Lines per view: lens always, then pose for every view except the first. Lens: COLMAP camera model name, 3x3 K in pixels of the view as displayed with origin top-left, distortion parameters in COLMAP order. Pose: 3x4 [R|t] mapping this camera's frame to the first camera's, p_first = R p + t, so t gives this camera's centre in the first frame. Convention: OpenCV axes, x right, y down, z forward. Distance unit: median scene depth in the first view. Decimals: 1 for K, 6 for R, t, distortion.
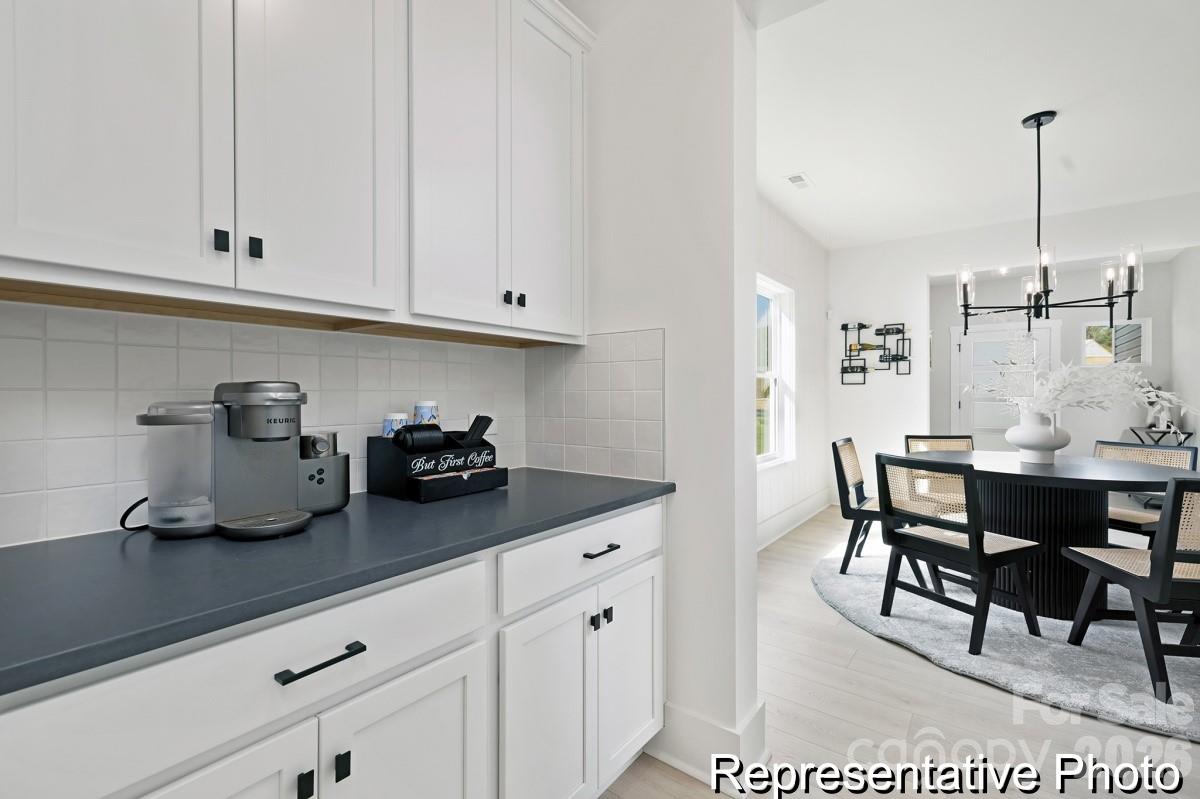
lens RADIAL K [[535.8, 0, 596.2], [0, 535.8, 394.6], [0, 0, 1]] dist [0.000172, -0.000126]
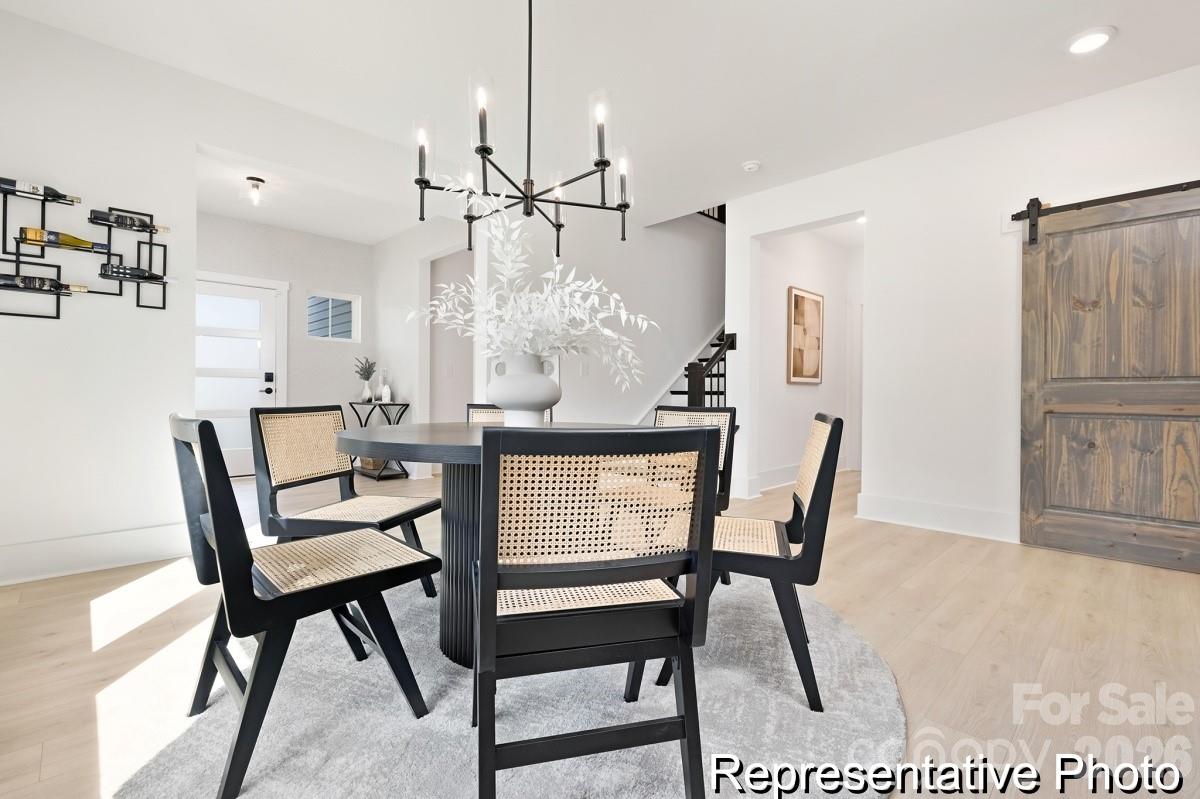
lens RADIAL K [[540.4, 0, 596.8], [0, 540.4, 381.2], [0, 0, 1]] dist [0.000596, -0.000234]
pose [[0.136771, 0.022037, 0.990357, 0.096076], [-0.002425, 0.999757, -0.021912, 0.047183], [-0.990600, 0.000596, 0.136792, 0.478296]]
